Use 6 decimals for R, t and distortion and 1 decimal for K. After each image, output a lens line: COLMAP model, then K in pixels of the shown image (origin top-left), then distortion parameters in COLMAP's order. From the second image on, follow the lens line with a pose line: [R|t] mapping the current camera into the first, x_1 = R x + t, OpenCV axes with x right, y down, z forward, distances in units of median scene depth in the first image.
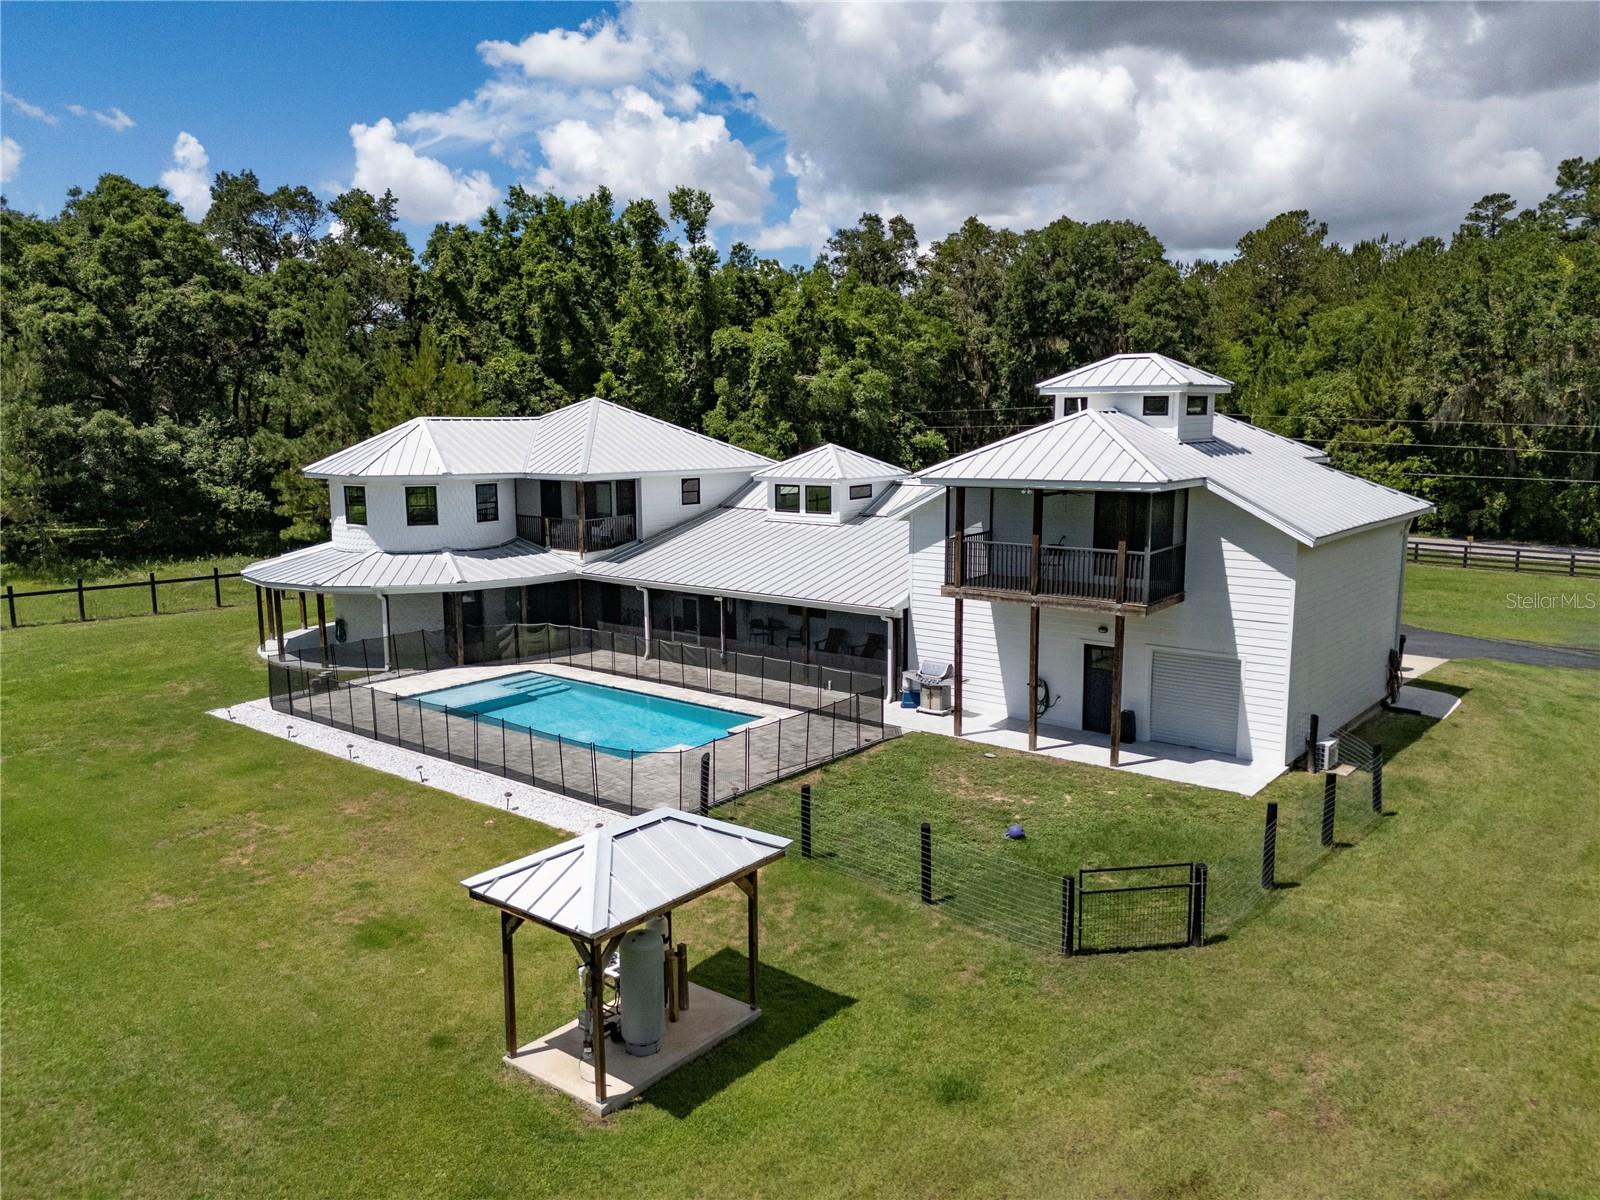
lens RADIAL K [[1181.3, 0, 802.9], [0, 1181.3, 602.5], [0, 0, 1]] dist [0.071358, -0.056285]
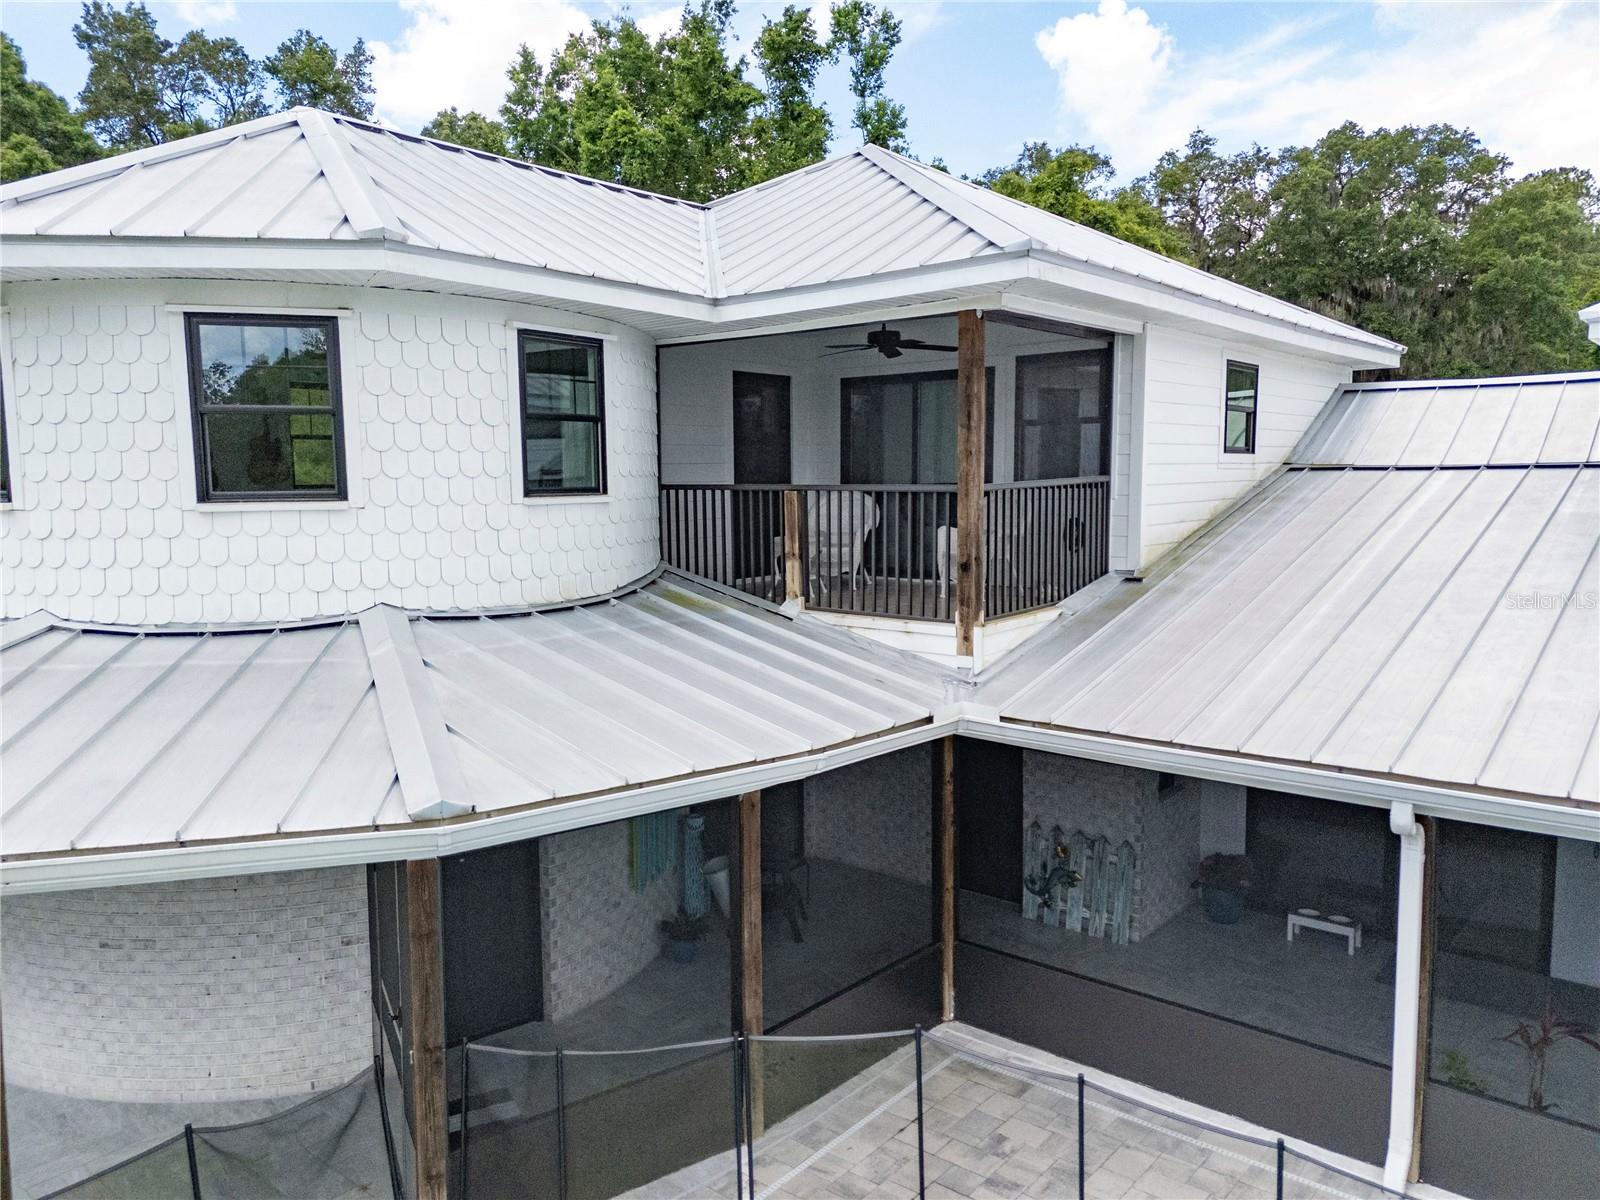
lens RADIAL K [[1181.3, 0, 802.9], [0, 1181.3, 602.5], [0, 0, 1]] dist [0.071358, -0.056285]
pose [[0.999967, 0.001501, -0.007952, -0.211154], [-0.001905, 0.998694, -0.051057, -0.033965], [0.007865, 0.051071, 0.998664, 0.748044]]
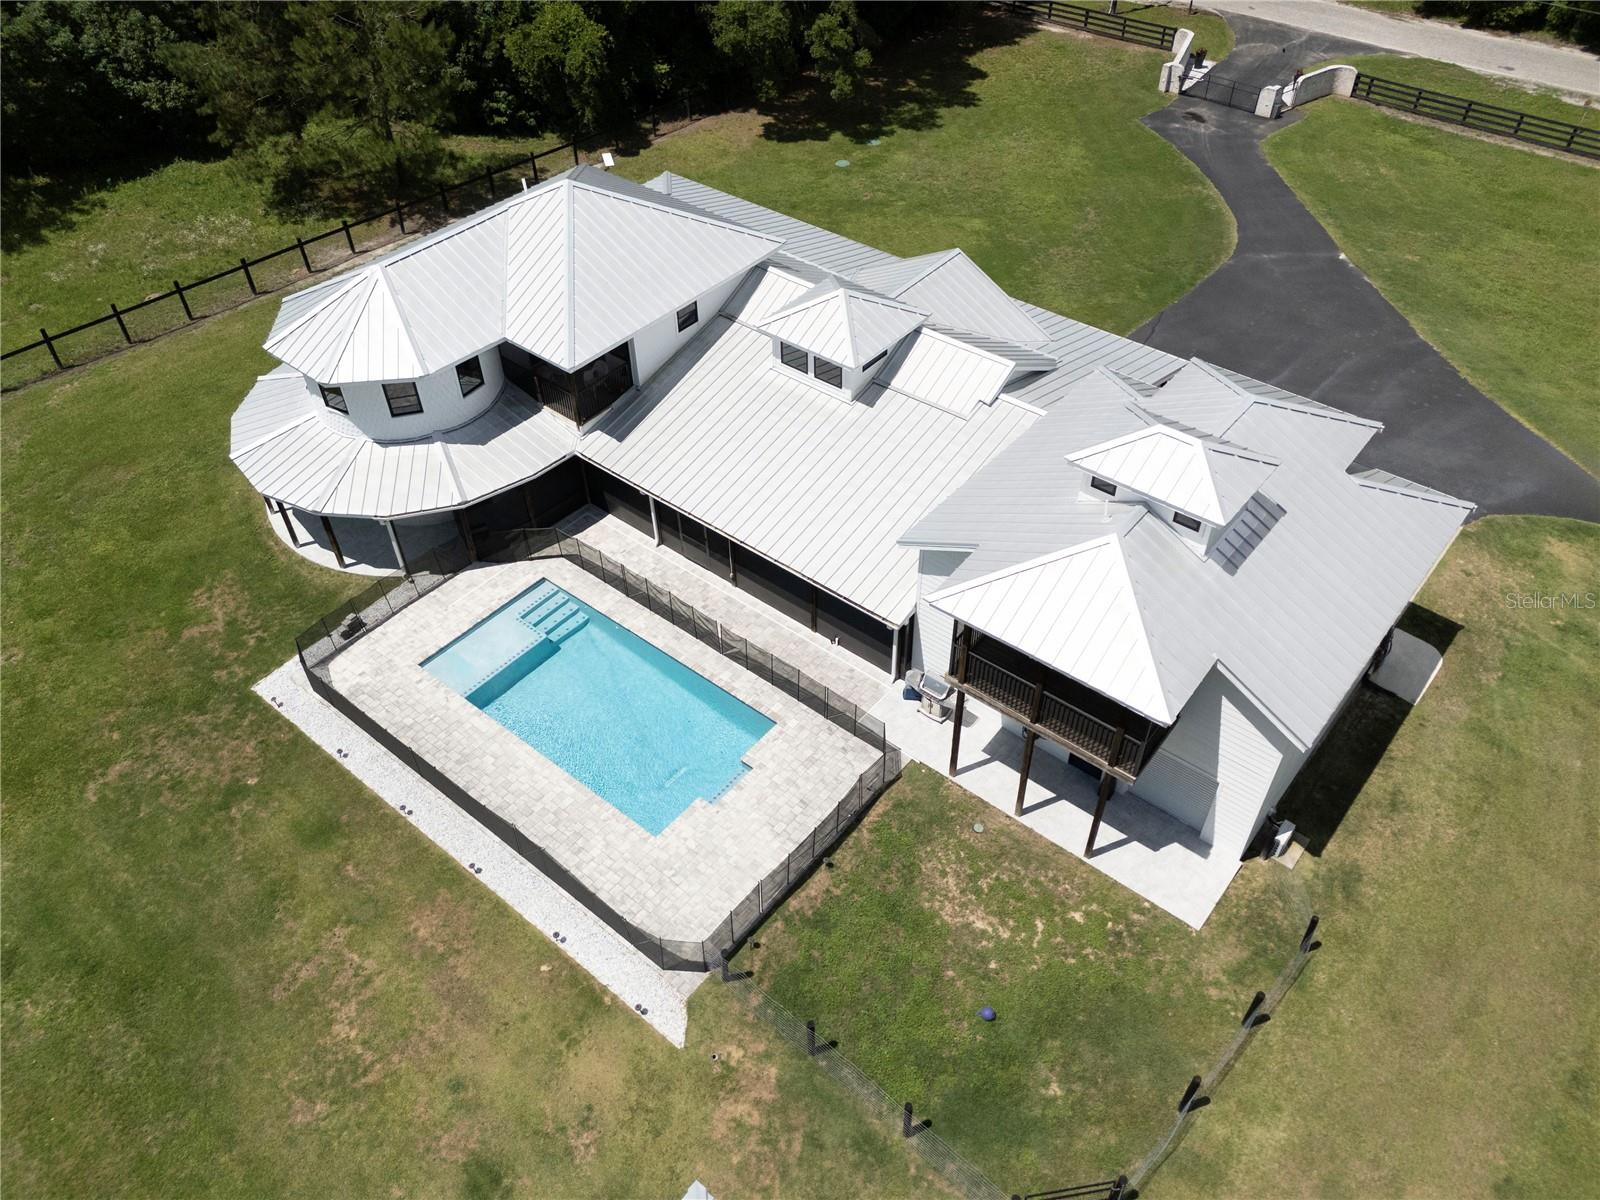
lens RADIAL K [[1181.3, 0, 802.9], [0, 1181.3, 602.5], [0, 0, 1]] dist [0.071358, -0.056285]
pose [[0.999918, -0.001222, -0.012767, 0.005063], [0.008242, 0.823870, 0.566719, -0.452328], [0.009826, -0.566778, 0.823812, 0.134007]]
